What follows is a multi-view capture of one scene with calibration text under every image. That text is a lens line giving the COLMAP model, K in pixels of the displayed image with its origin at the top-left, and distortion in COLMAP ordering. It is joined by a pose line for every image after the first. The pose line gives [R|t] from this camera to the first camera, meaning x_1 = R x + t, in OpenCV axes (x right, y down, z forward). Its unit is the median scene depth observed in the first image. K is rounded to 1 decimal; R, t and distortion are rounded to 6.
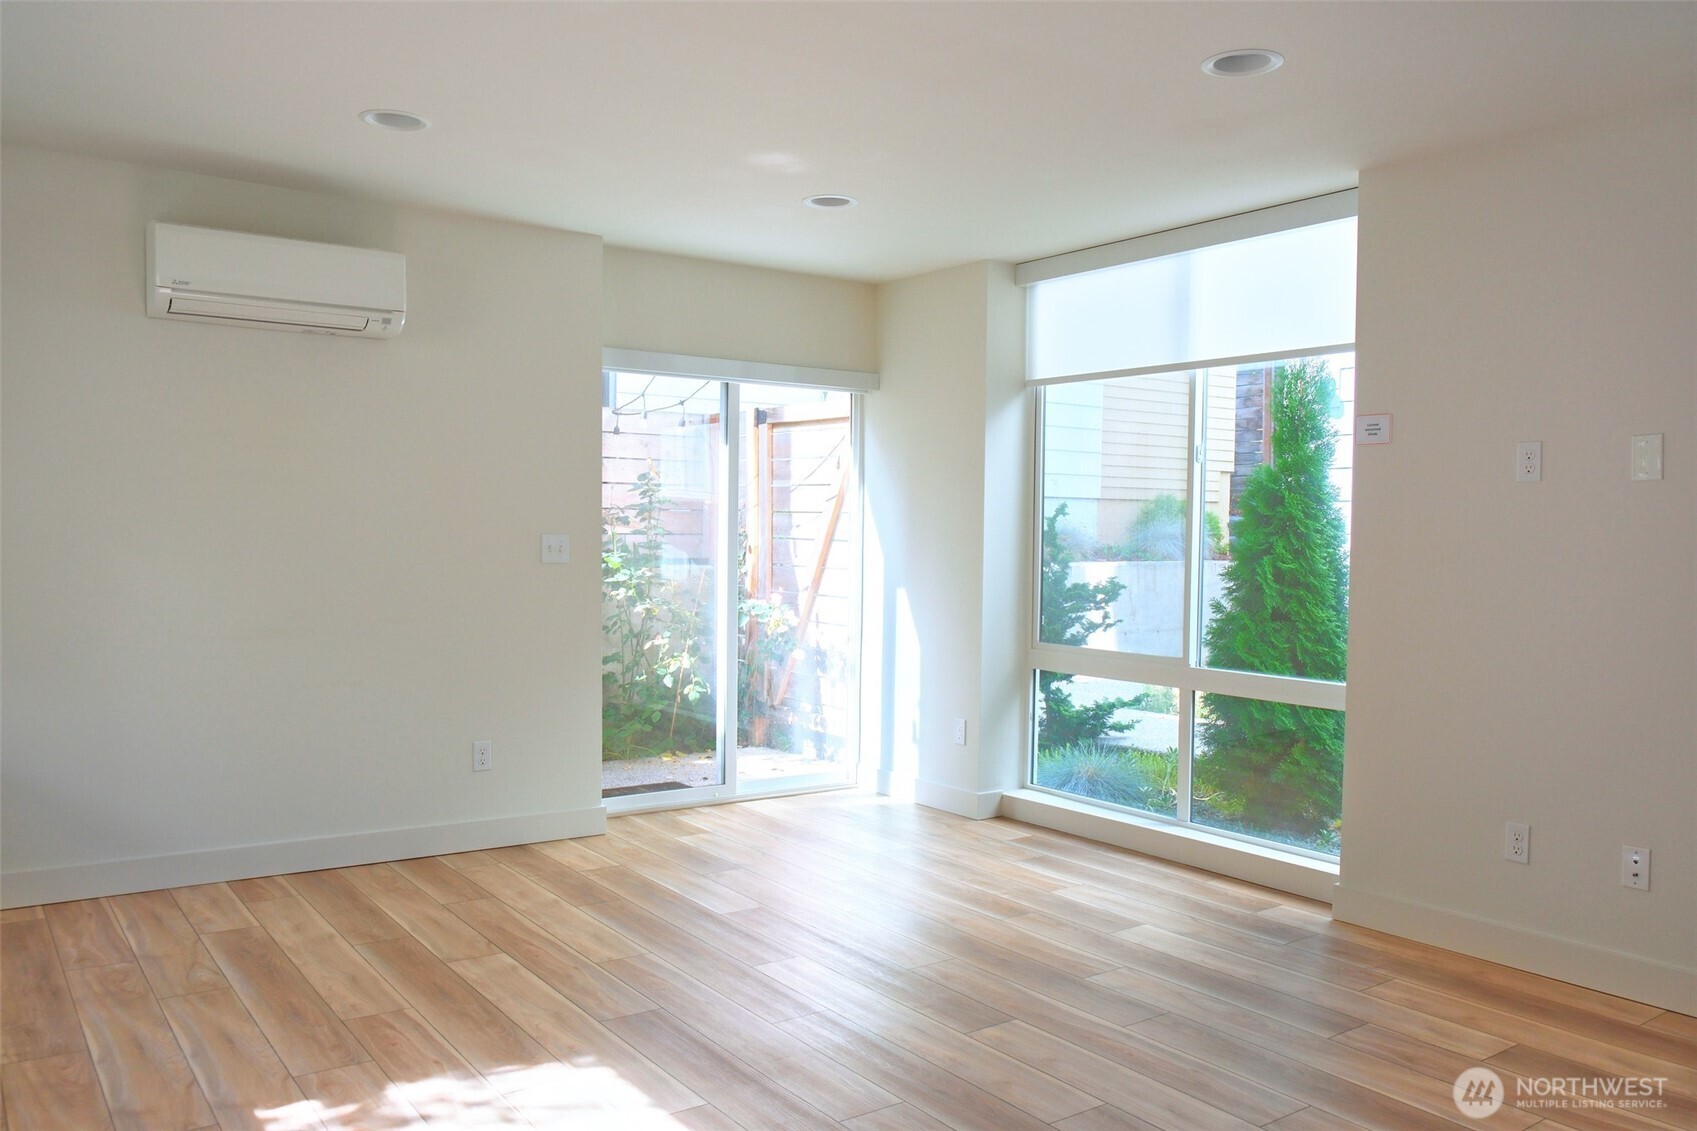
lens RADIAL K [[1352.8, 0, 866.0], [0, 1352.8, 572.3], [0, 0, 1]] dist [-0.030737, 0.029538]
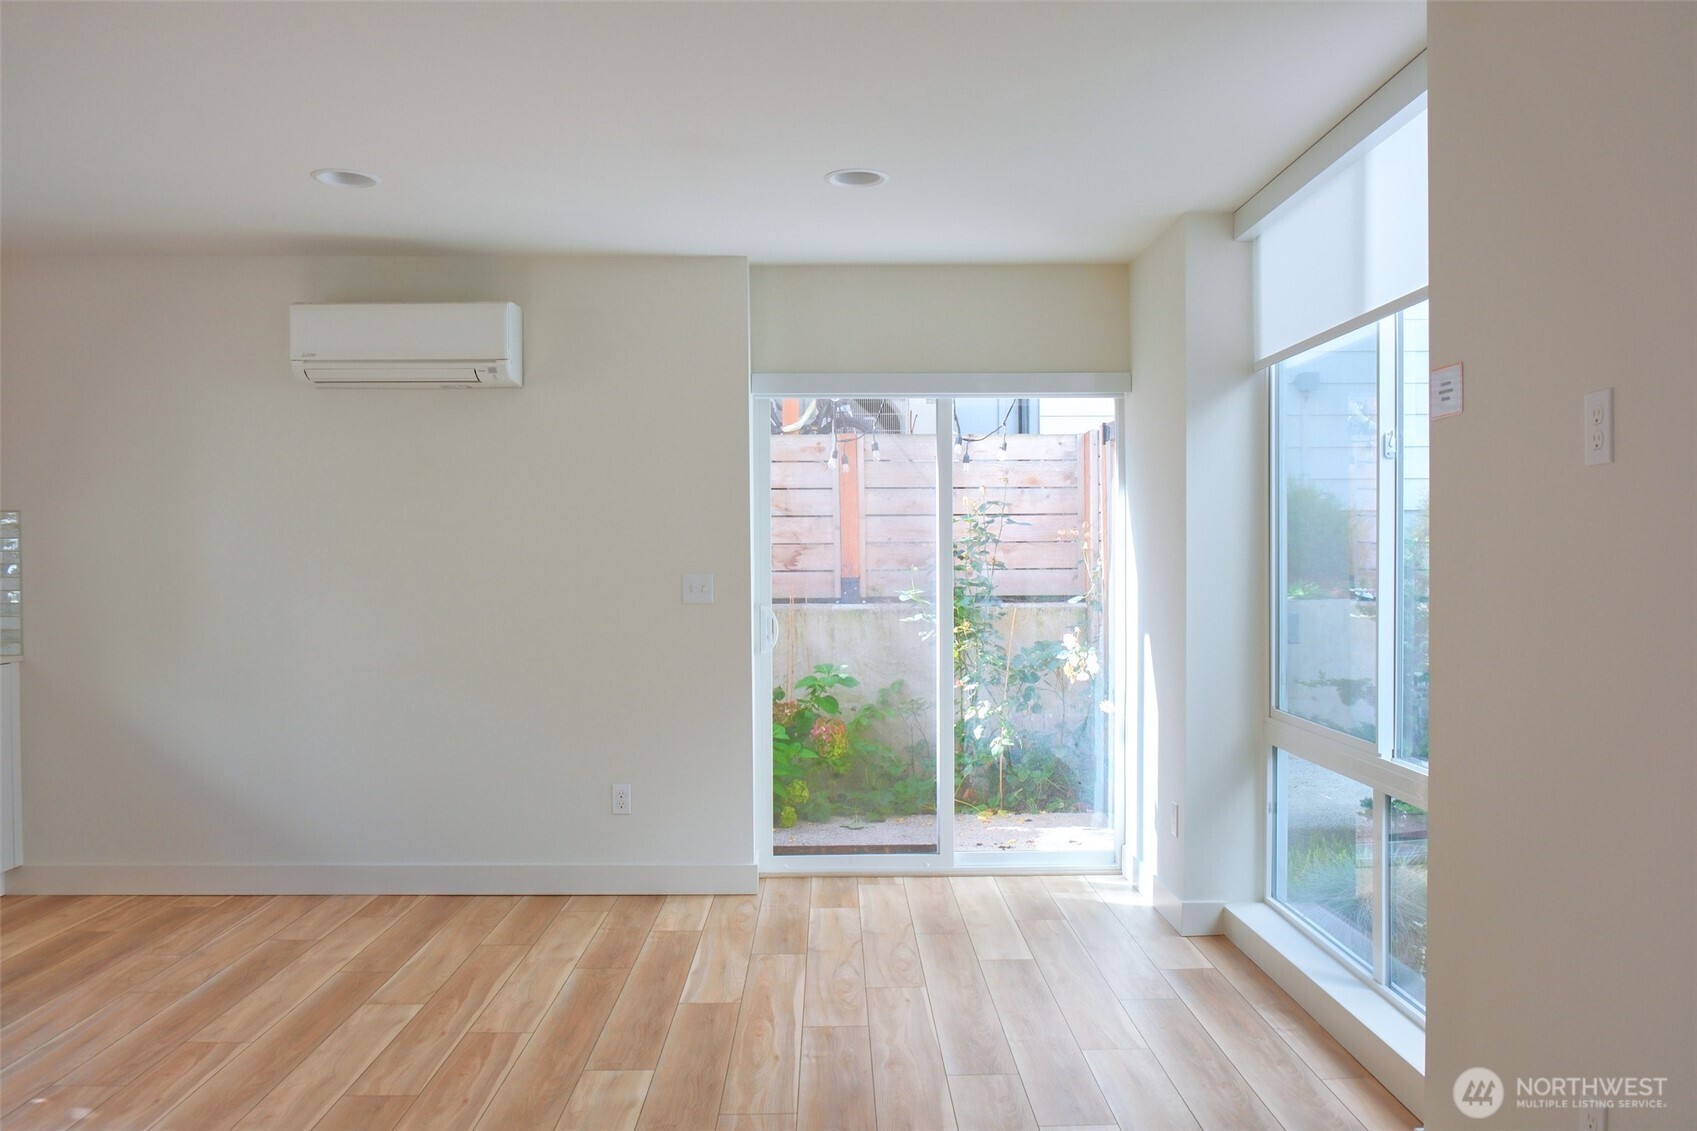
lens RADIAL K [[1352.8, 0, 827.1], [0, 1352.8, 564.2], [0, 0, 1]] dist [-0.030737, 0.029538]
pose [[0.811442, -0.015792, -0.584220, 0.446457], [-0.001911, 0.999558, -0.029673, -0.006841], [0.584430, 0.025194, 0.811053, 0.304553]]
